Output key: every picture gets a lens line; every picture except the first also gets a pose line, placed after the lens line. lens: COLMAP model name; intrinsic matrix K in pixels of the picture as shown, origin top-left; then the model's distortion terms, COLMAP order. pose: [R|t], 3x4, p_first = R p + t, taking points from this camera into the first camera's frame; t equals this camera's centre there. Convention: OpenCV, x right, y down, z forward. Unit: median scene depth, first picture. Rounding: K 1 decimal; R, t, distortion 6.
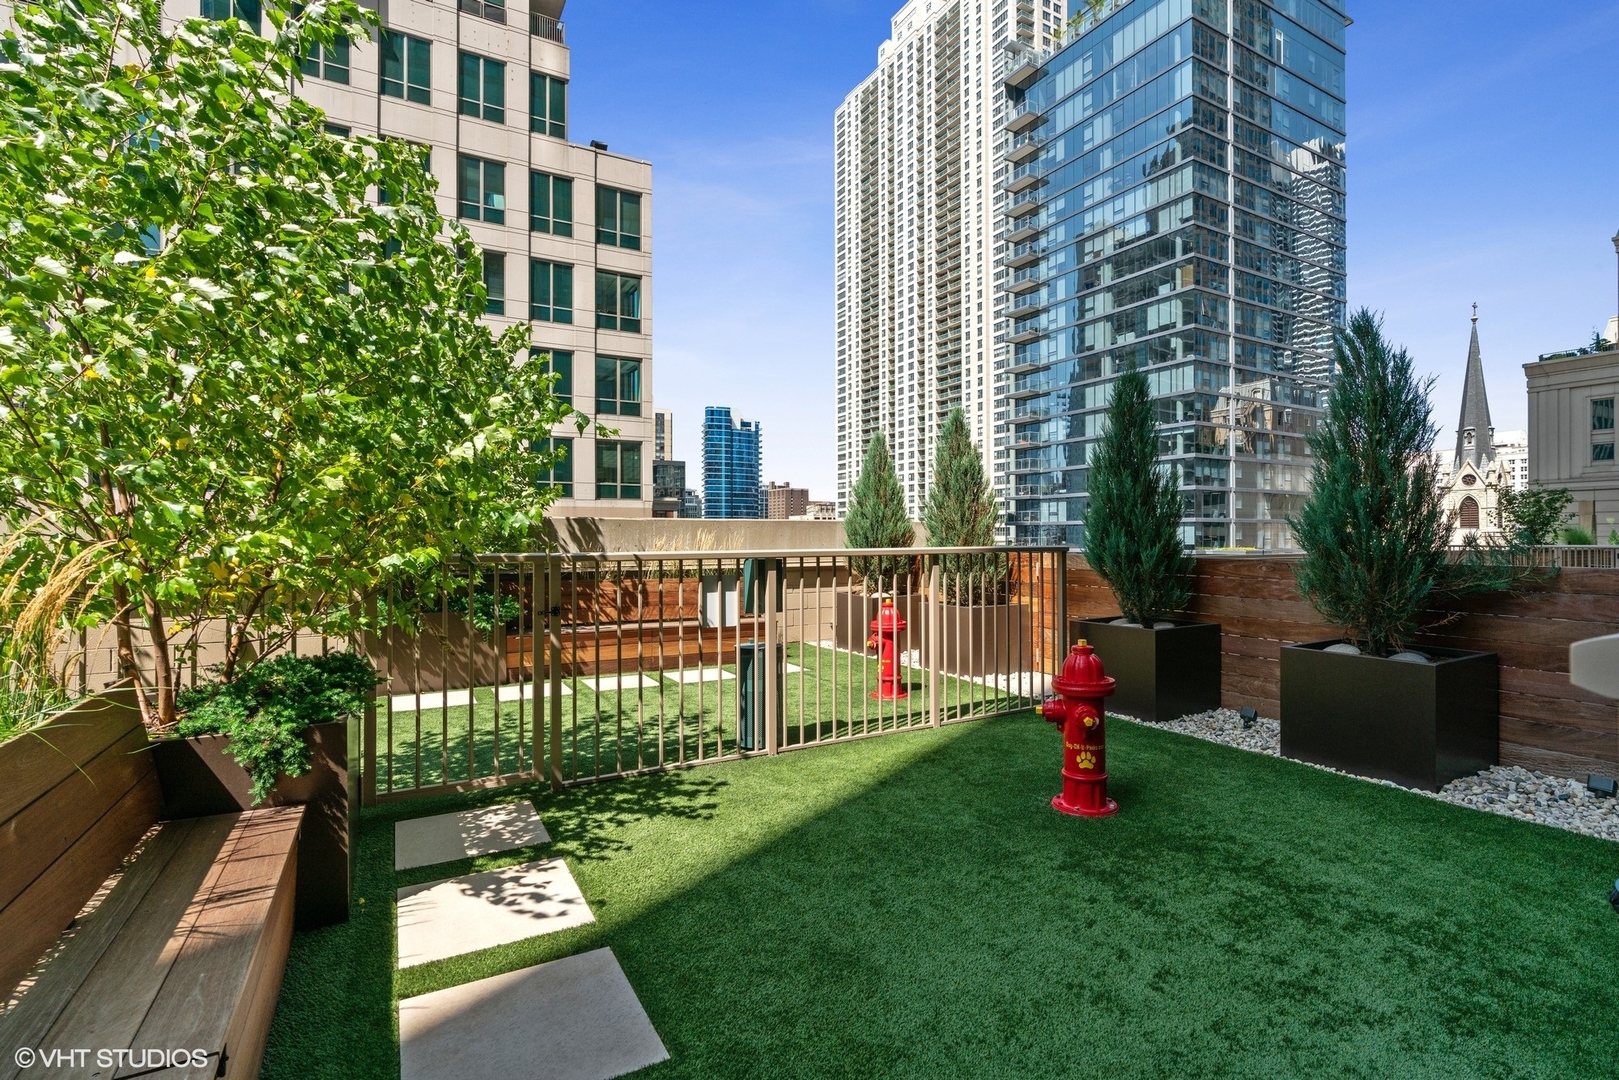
lens RADIAL K [[735.0, 0, 814.3], [0, 735.0, 534.9], [0, 0, 1]] dist [-0.010221, 0.002101]
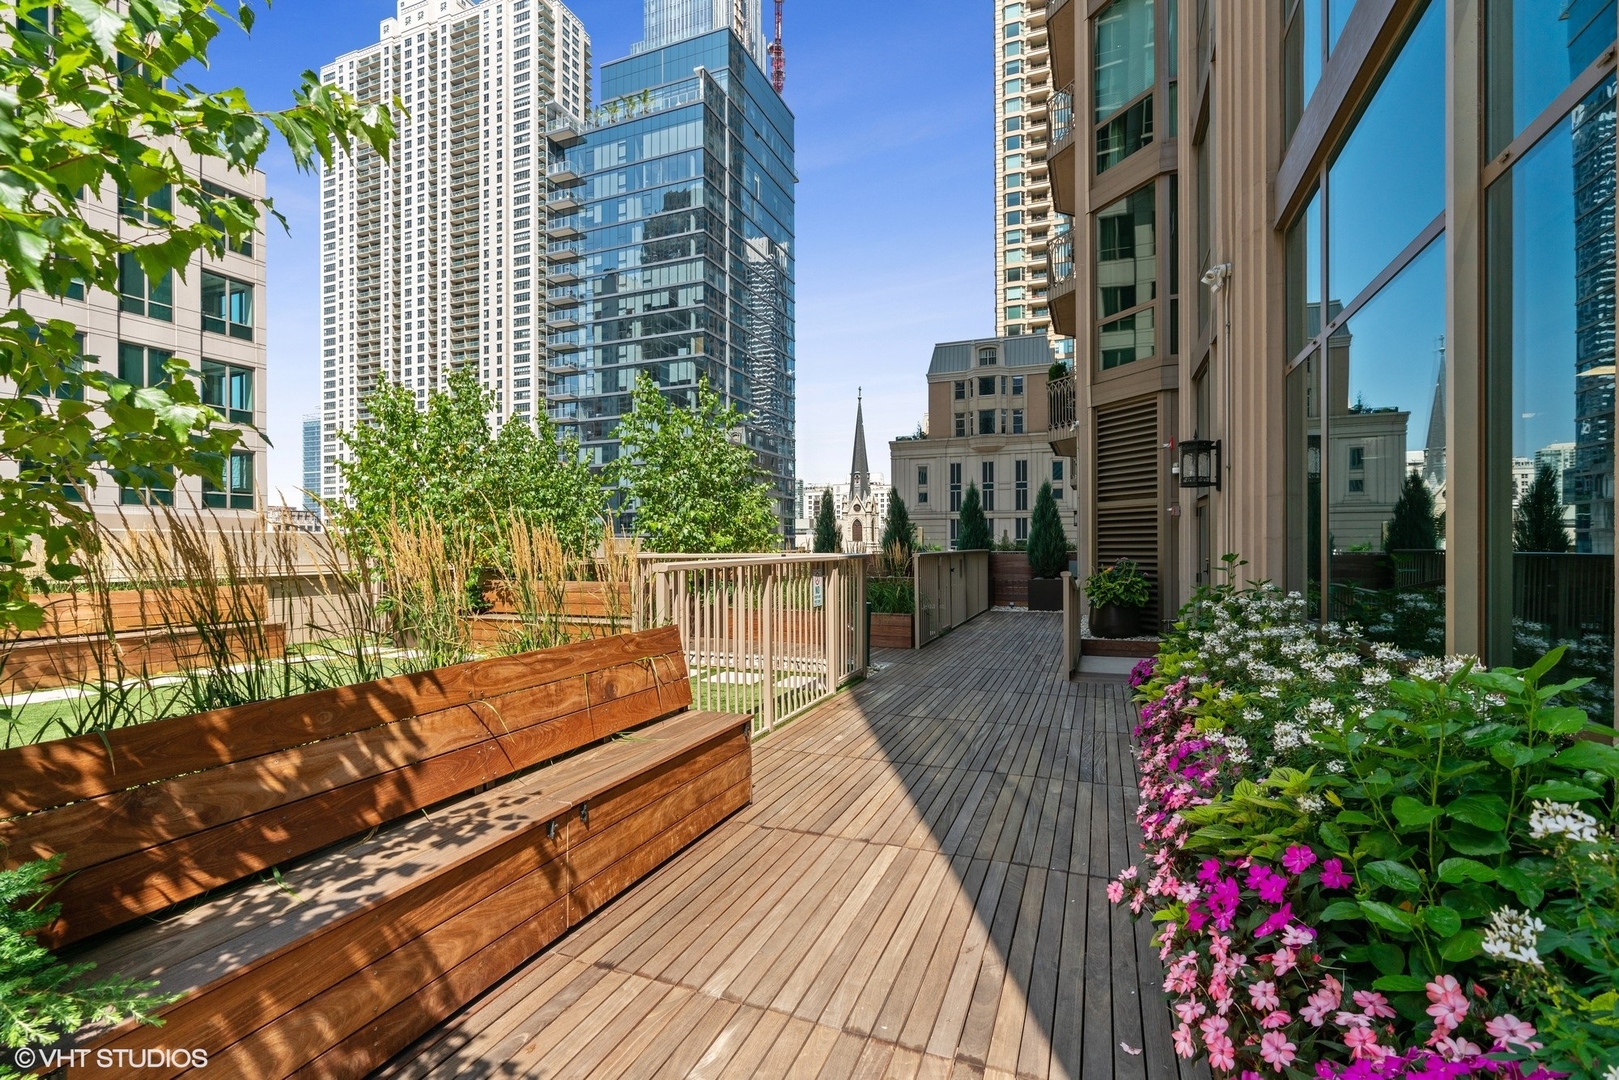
lens RADIAL K [[735.0, 0, 806.1], [0, 735.0, 546.7], [0, 0, 1]] dist [-0.010221, 0.002101]
pose [[0.781902, -0.002778, 0.623395, -0.079794], [0.002488, 0.999996, 0.001335, 0.000459], [-0.623396, 0.000508, 0.781906, -0.068782]]
